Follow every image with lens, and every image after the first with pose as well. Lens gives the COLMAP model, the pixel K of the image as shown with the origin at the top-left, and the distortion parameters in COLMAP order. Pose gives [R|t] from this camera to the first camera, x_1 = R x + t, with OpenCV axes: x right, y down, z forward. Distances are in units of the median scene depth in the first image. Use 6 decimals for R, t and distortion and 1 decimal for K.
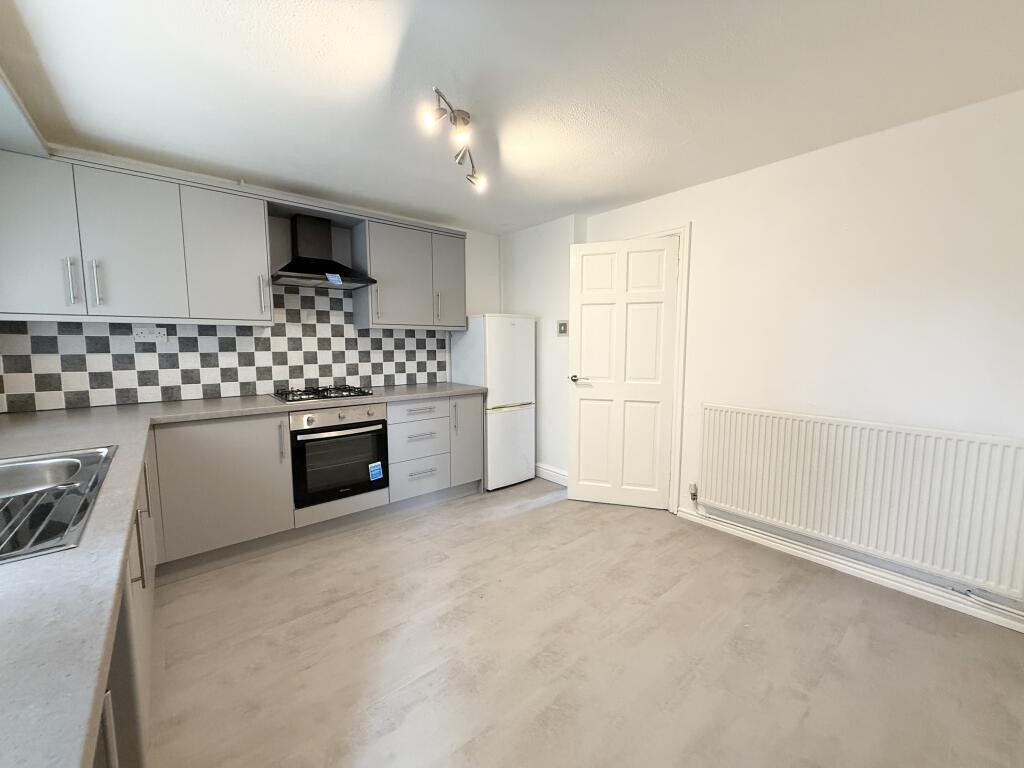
lens RADIAL K [[414.0, 0, 513.6], [0, 414.0, 379.5], [0, 0, 1]] dist [0.066618, -0.000087]
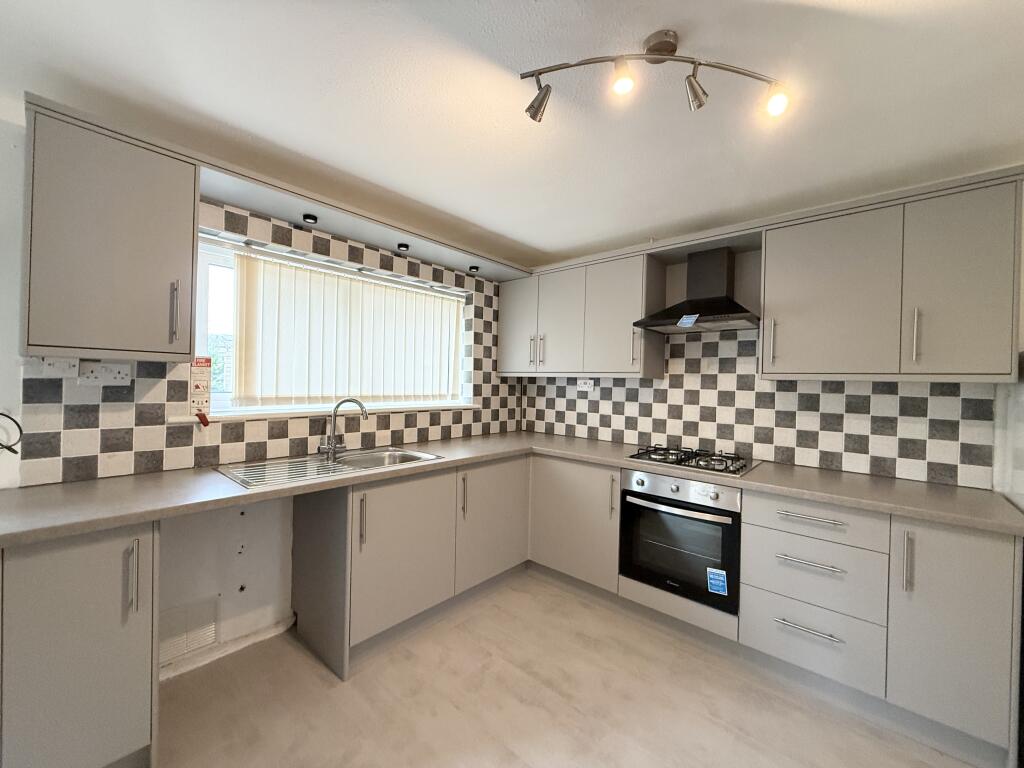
lens RADIAL K [[408.4, 0, 512.0], [0, 408.4, 384.0], [0, 0, 1]] dist [-0.001818, -0.000027]
pose [[0.154756, 0.006027, -0.987934, 0.284633], [-0.125016, 0.992062, -0.013531, -0.054859], [0.980011, 0.125602, 0.154281, 0.514122]]
